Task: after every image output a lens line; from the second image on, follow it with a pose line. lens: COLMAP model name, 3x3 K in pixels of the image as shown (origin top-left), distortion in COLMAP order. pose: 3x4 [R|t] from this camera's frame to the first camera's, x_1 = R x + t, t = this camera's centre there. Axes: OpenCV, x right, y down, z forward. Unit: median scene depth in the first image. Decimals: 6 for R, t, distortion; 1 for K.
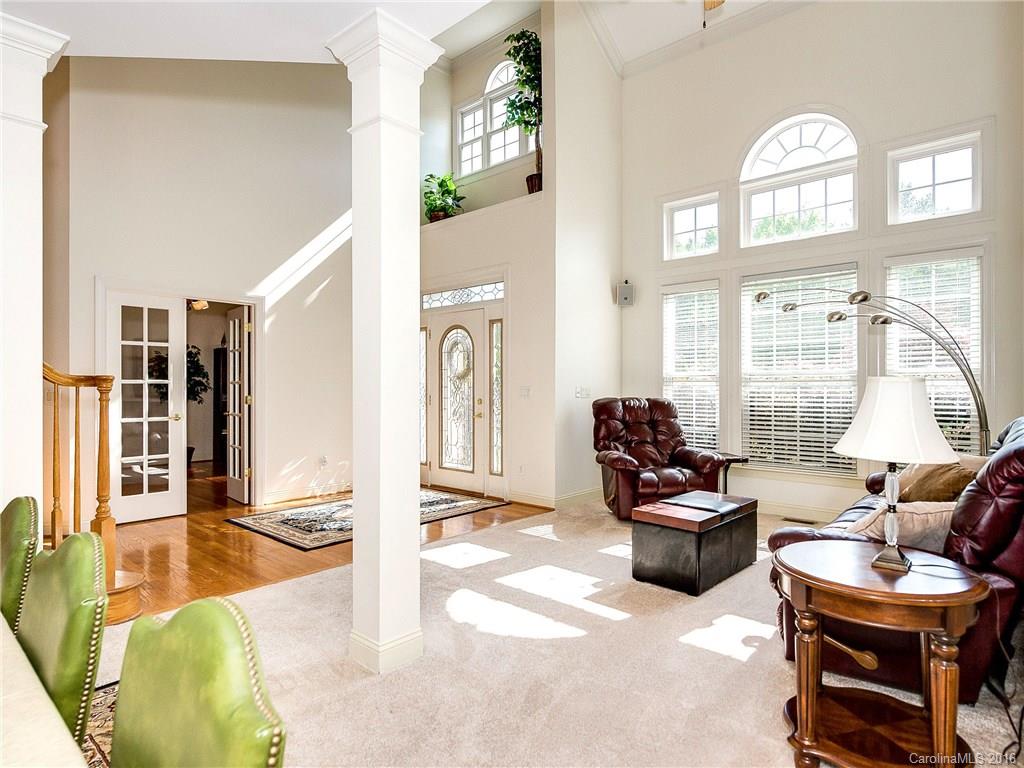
lens RADIAL K [[584.6, 0, 512.0], [0, 584.6, 384.0], [0, 0, 1]] dist [0.000466, 0.000353]
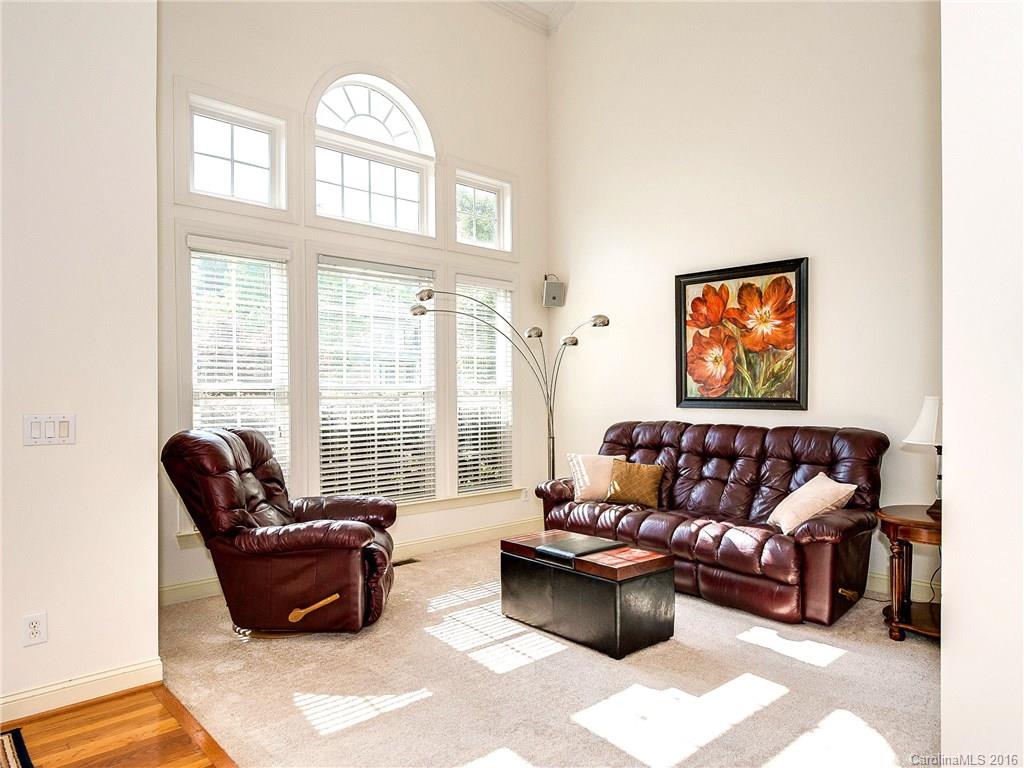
lens RADIAL K [[664.2, 0, 509.8], [0, 664.2, 401.6], [0, 0, 1]] dist [0.005624, 0.000956]
pose [[0.082080, -0.012616, 0.996546, -0.448031], [0.006469, 0.999906, 0.012126, -0.009641], [-0.996605, 0.005452, 0.082154, 0.745769]]
